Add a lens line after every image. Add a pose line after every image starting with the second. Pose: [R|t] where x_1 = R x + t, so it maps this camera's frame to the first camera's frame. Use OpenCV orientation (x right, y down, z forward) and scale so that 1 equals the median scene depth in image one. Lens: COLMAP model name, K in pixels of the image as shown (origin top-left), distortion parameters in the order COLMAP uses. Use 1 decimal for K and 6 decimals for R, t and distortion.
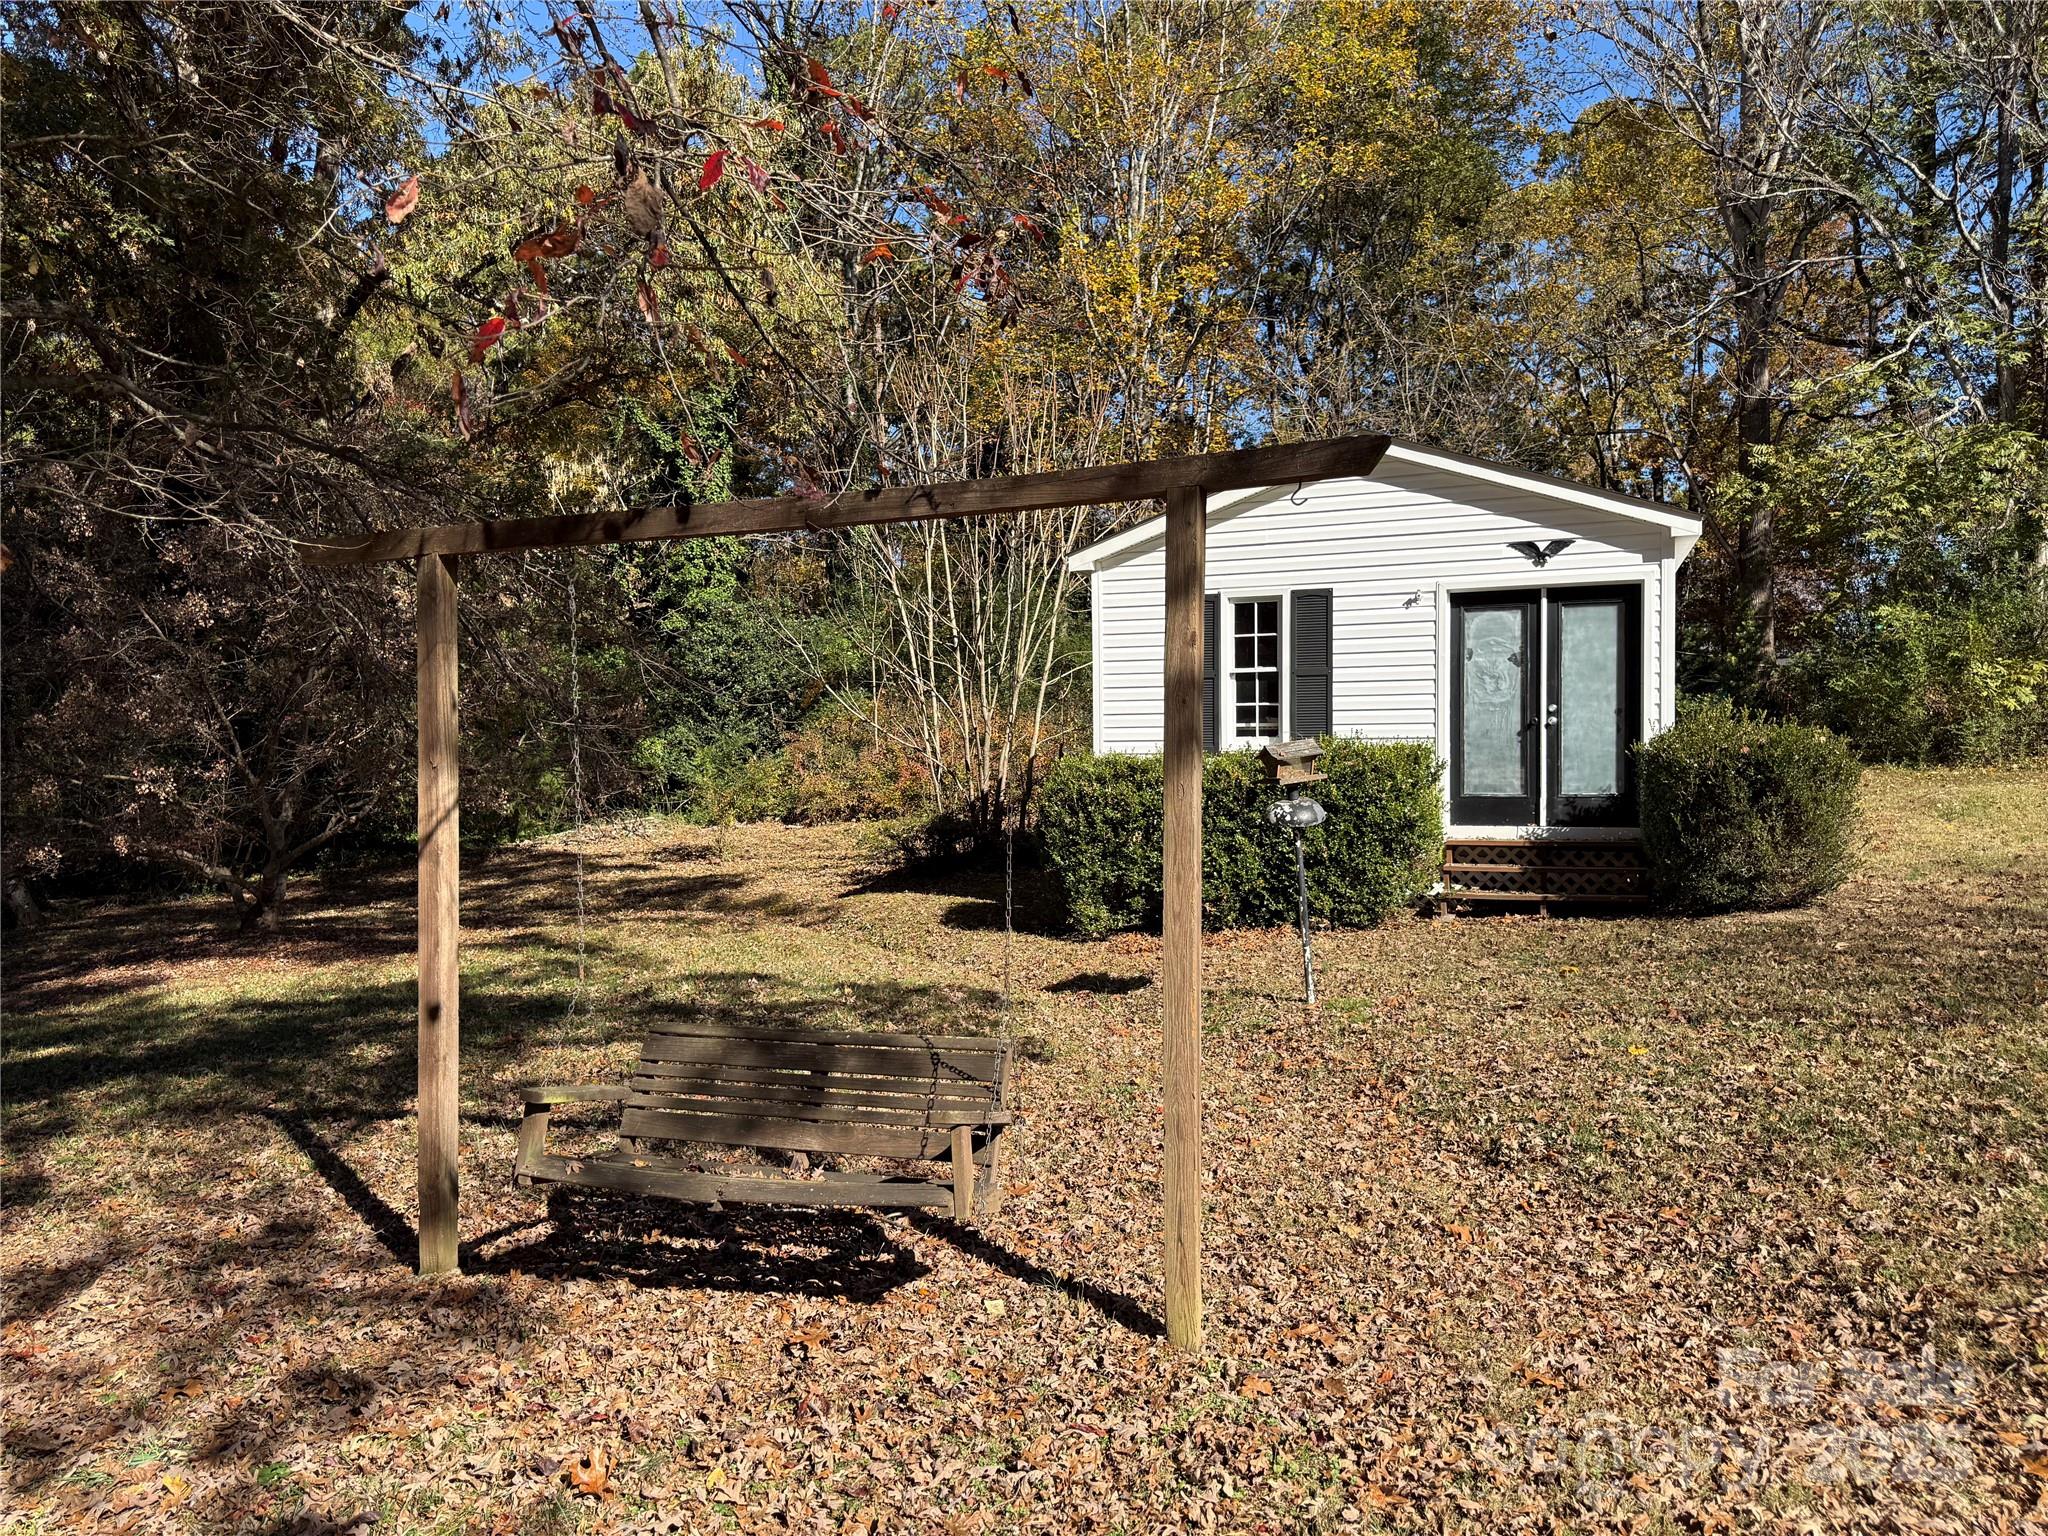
lens RADIAL K [[1459.2, 0, 1002.7], [0, 1459.2, 770.4], [0, 0, 1]] dist [0.058526, -0.079266]
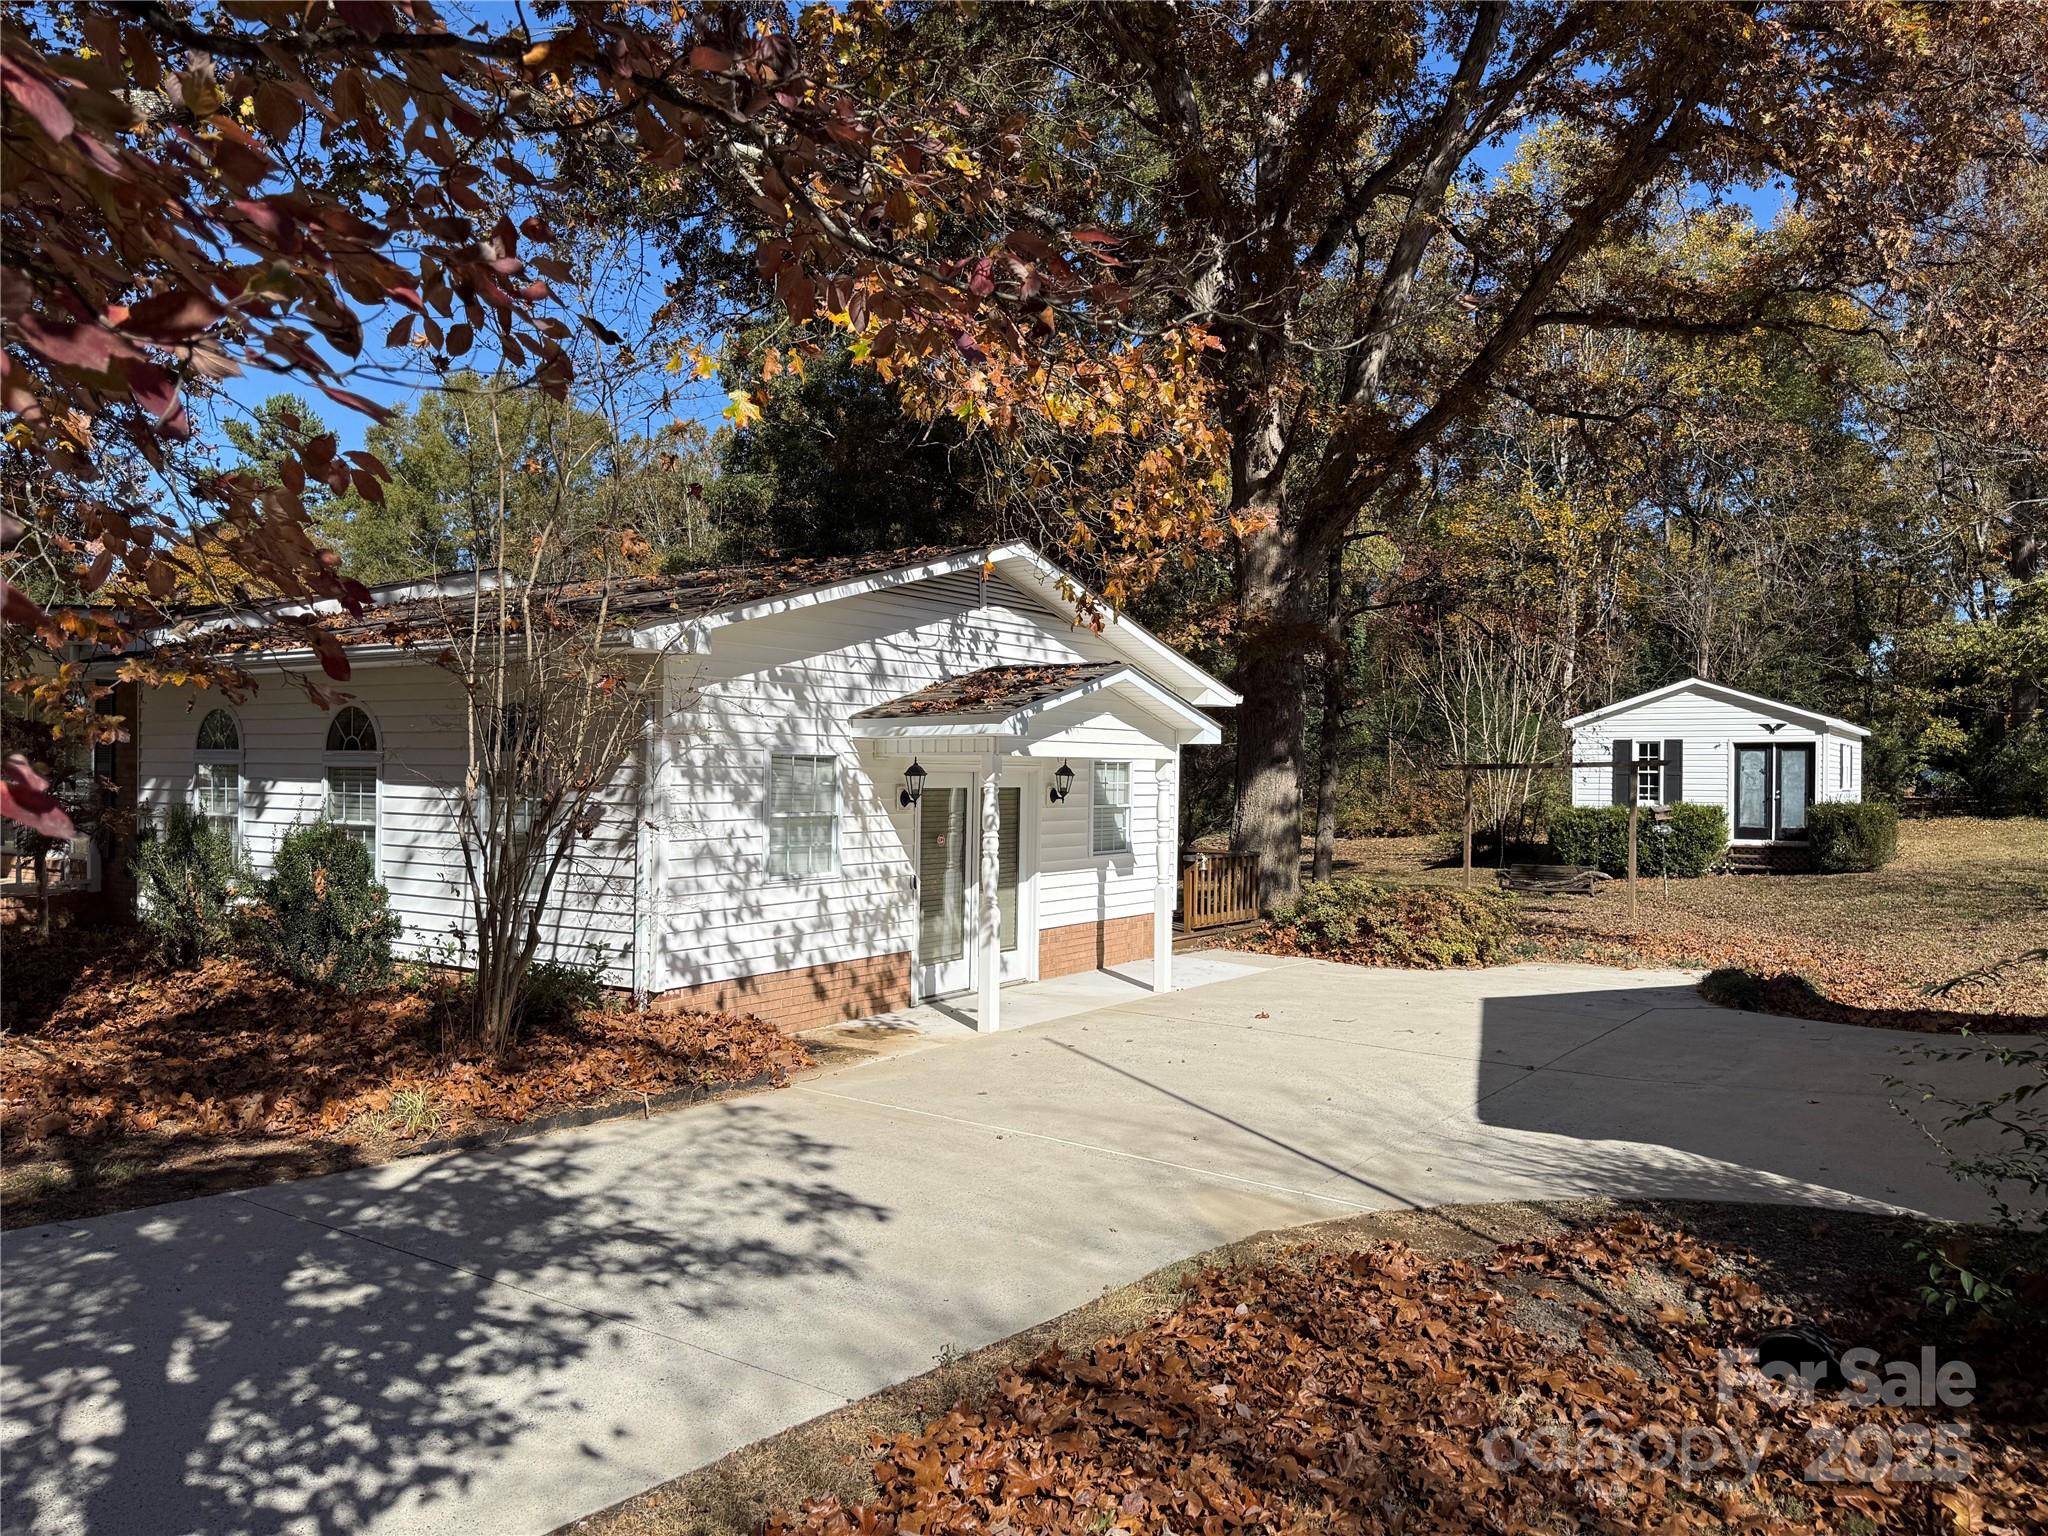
lens RADIAL K [[1459.2, 0, 1016.0], [0, 1459.2, 776.0], [0, 0, 1]] dist [0.058526, -0.079266]
pose [[0.971899, 0.016498, -0.234819, -0.282951], [-0.020082, 0.999715, -0.012877, -0.011516], [0.234540, 0.017231, 0.971954, -1.677870]]
